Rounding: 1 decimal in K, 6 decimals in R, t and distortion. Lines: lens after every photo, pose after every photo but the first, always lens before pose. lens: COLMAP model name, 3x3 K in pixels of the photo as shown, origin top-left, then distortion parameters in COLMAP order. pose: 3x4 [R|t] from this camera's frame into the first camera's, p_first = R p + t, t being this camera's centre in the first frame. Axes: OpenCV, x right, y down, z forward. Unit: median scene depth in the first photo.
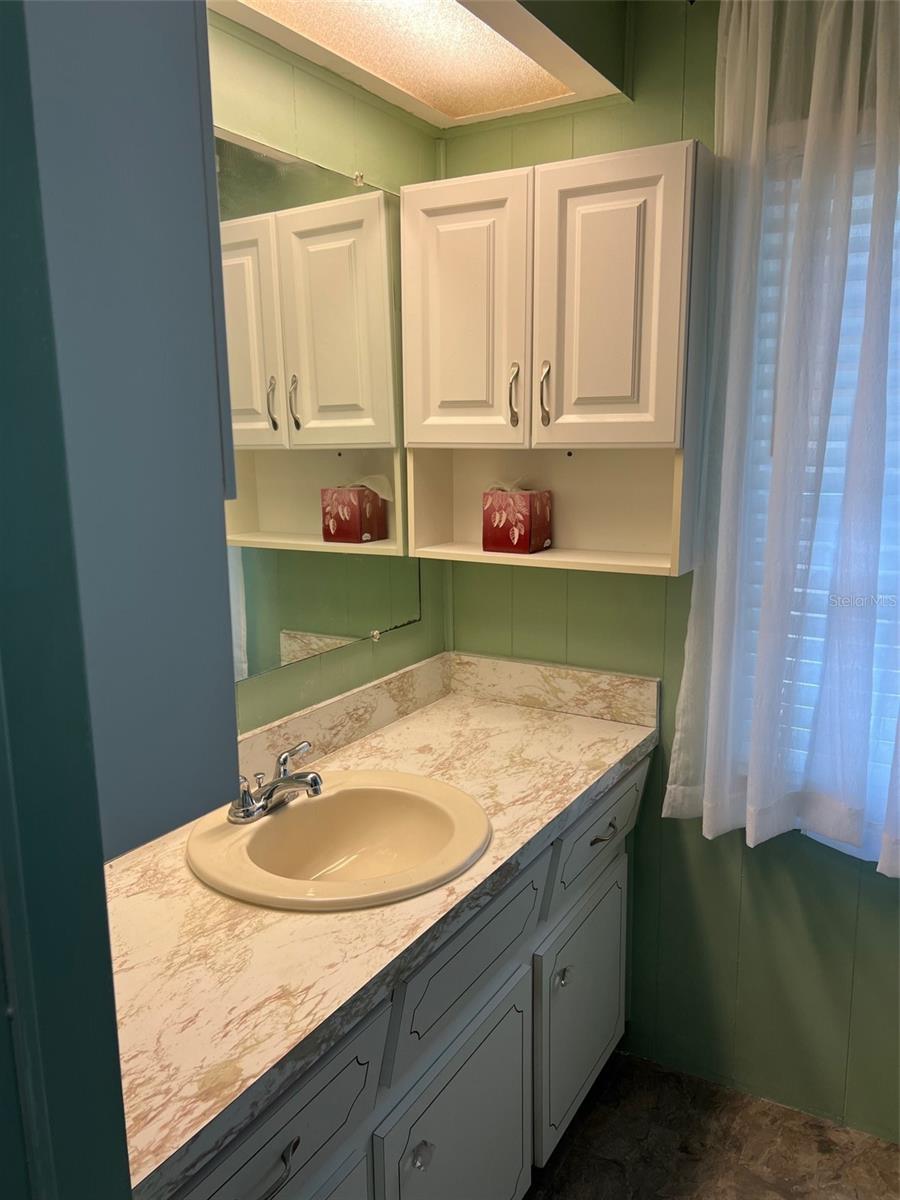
lens RADIAL K [[904.2, 0, 449.4], [0, 904.2, 599.1], [0, 0, 1]] dist [0.031626, -0.029906]
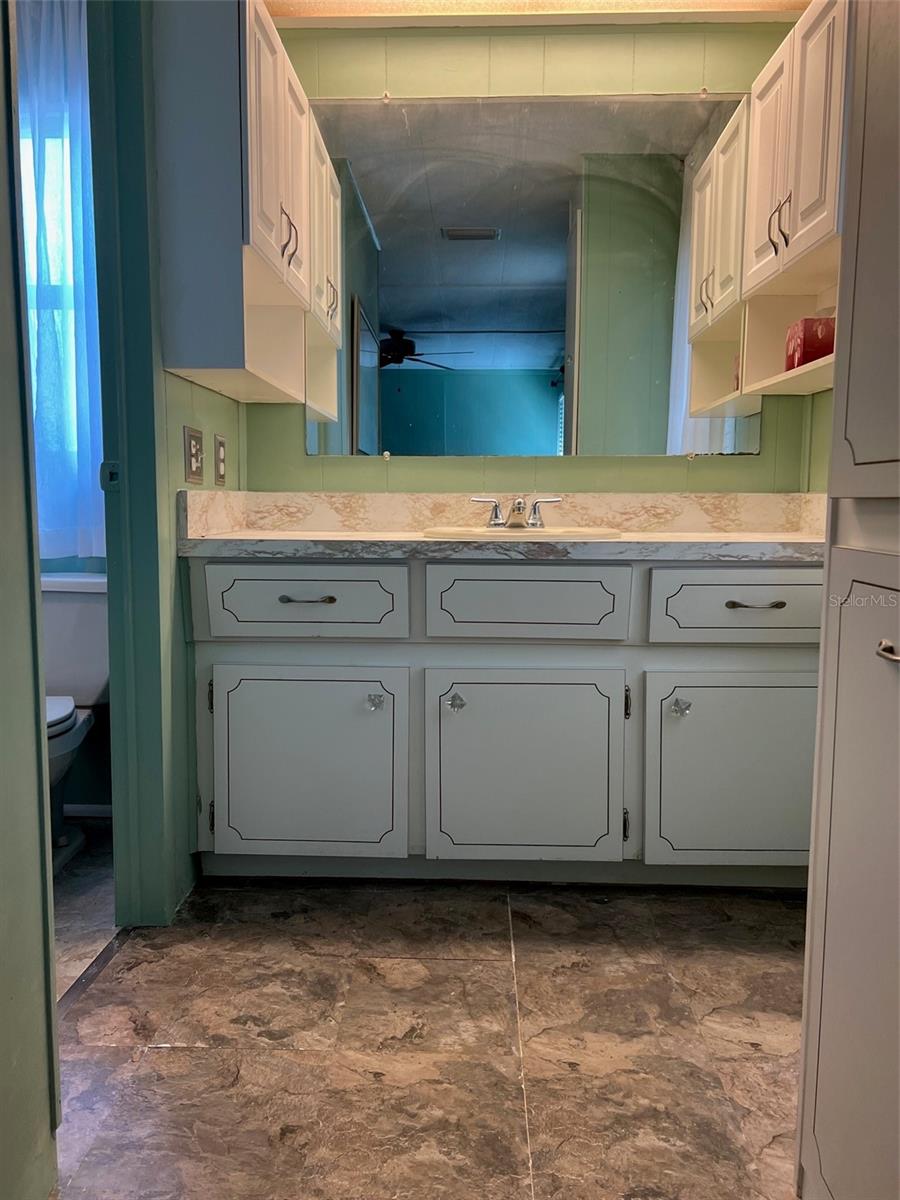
lens RADIAL K [[904.2, 0, 444.7], [0, 904.2, 602.0], [0, 0, 1]] dist [0.031626, -0.029906]
pose [[0.461766, 0.098963, -0.881464, 0.942492], [-0.171403, 0.984982, 0.020793, 0.289317], [0.870284, 0.141484, 0.471793, 0.156278]]
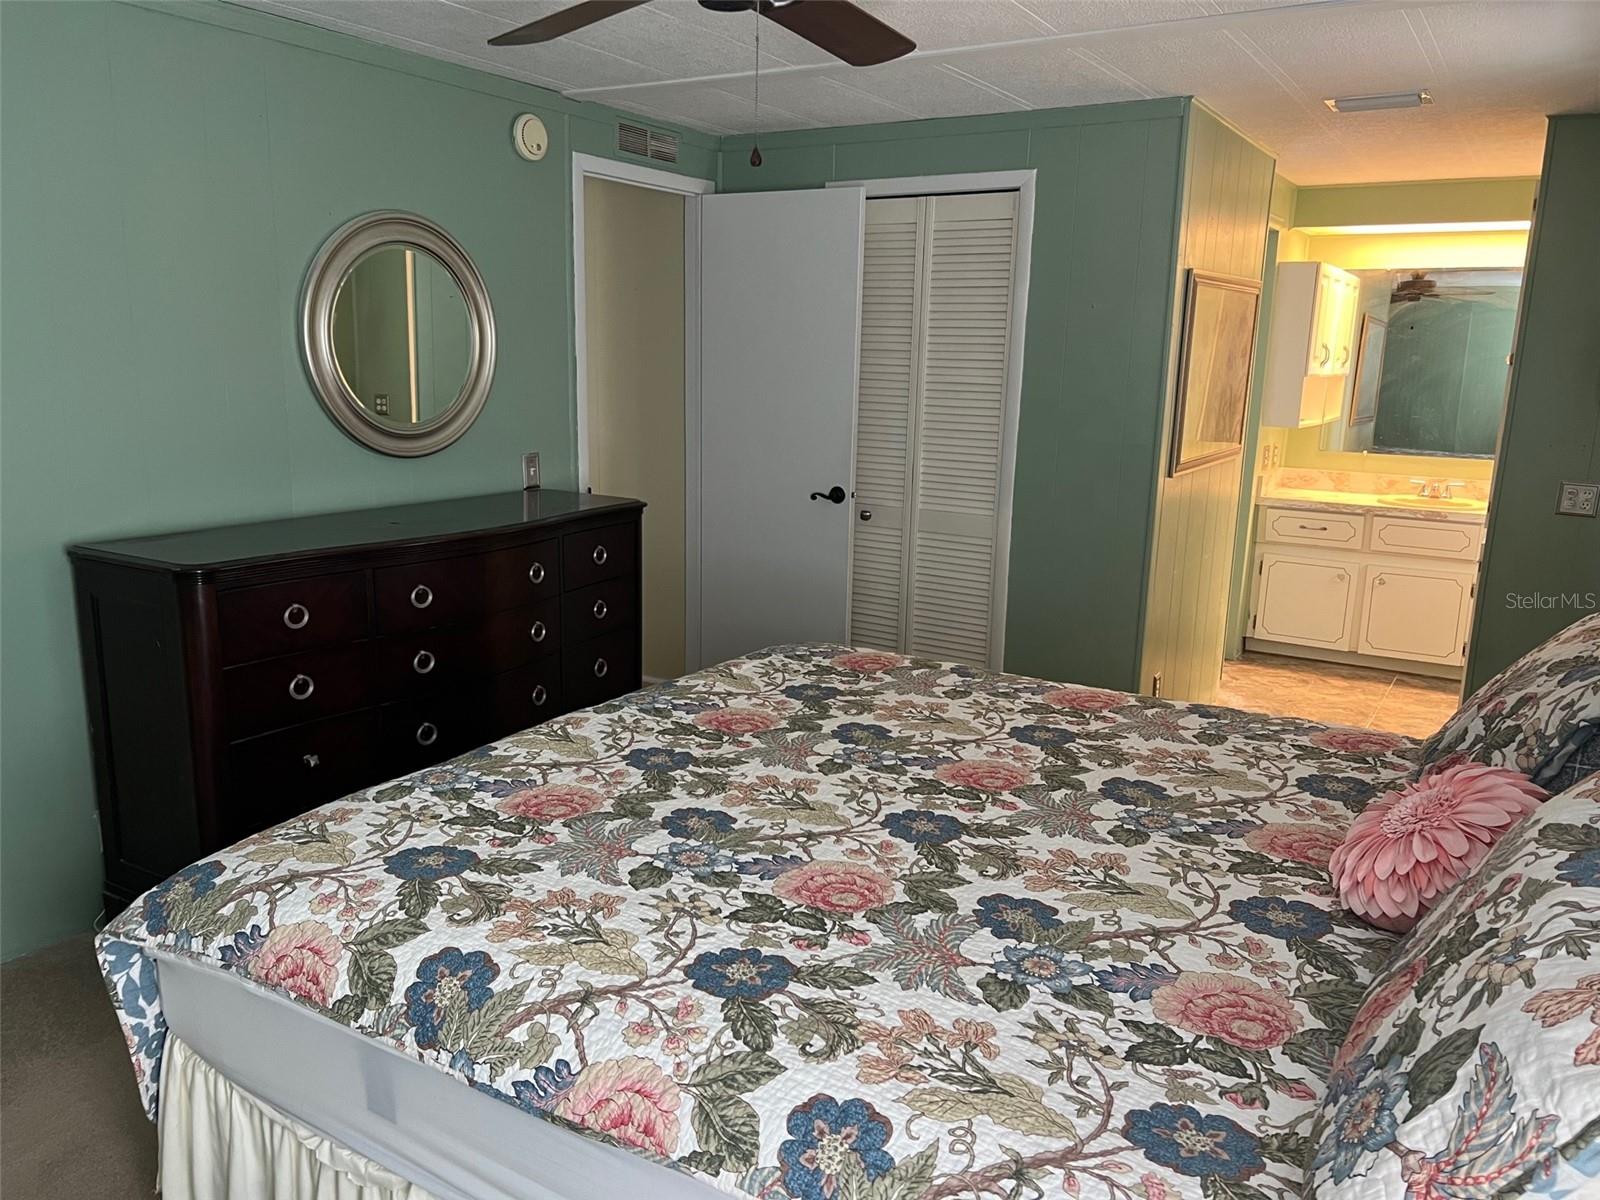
lens RADIAL K [[1205.6, 0, 809.3], [0, 1205.6, 600.0], [0, 0, 1]] dist [0.031626, -0.029906]
pose [[-0.041942, 0.204785, -0.977908, 3.136984], [-0.212128, 0.954629, 0.209008, 0.132740], [0.976341, 0.216208, 0.003401, -0.745718]]
